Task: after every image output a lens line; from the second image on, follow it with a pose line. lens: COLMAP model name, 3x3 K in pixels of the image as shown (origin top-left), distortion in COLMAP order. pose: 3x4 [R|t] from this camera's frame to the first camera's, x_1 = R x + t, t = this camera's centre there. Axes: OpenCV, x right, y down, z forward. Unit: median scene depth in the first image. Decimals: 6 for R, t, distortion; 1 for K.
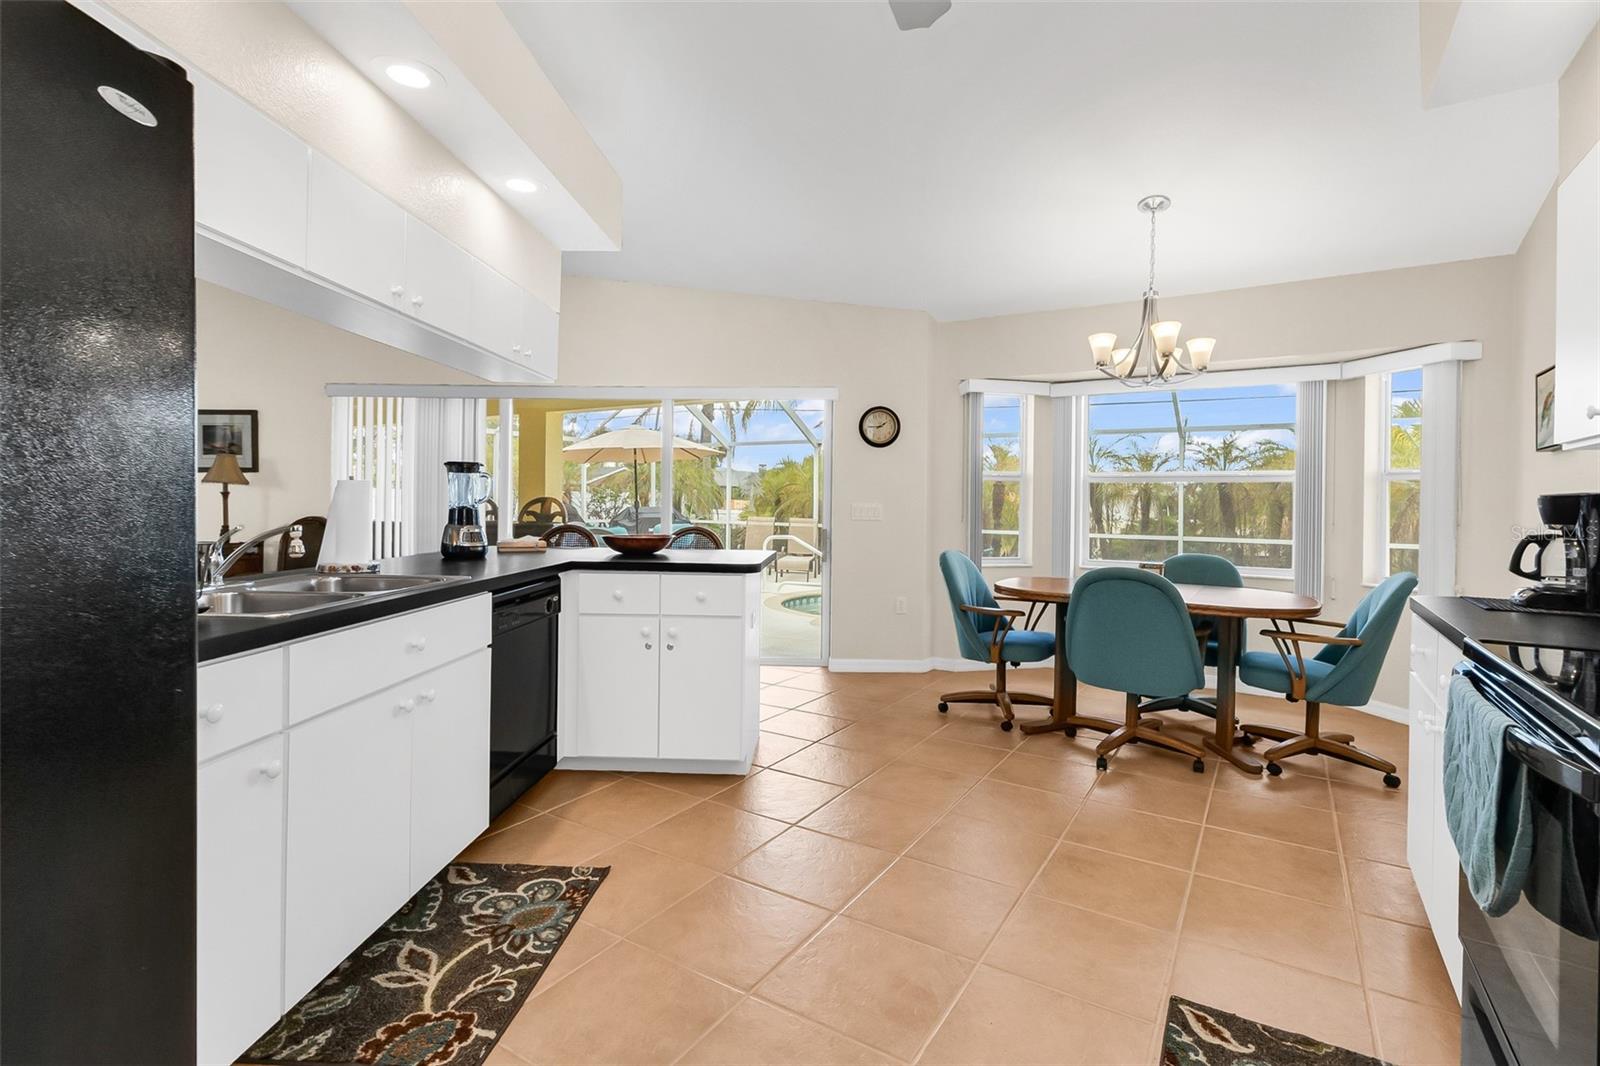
lens RADIAL K [[748.0, 0, 813.2], [0, 748.0, 502.3], [0, 0, 1]] dist [0.001538, 0.000111]
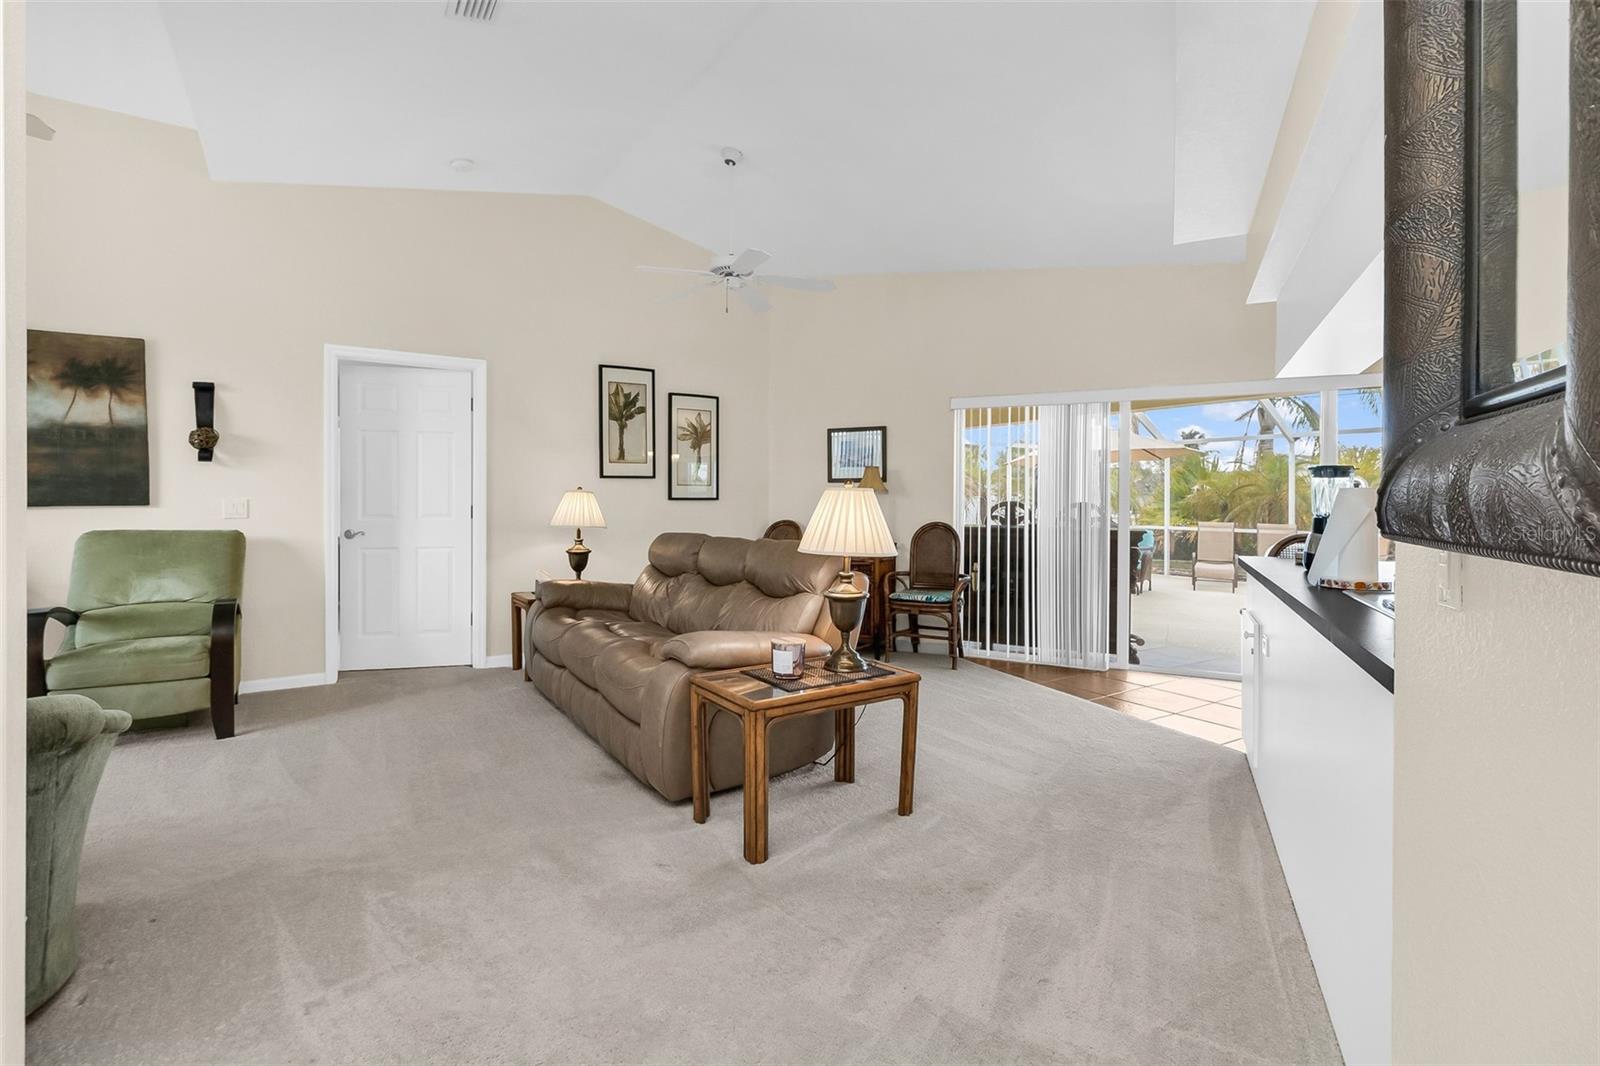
lens RADIAL K [[739.1, 0, 785.1], [0, 739.1, 506.1], [0, 0, 1]] dist [-0.000138, 0.000141]
pose [[0.900224, -0.004199, -0.435408, -0.591152], [0.004527, 0.999990, -0.000285, -0.006694], [0.435405, -0.001714, 0.900233, -0.076327]]
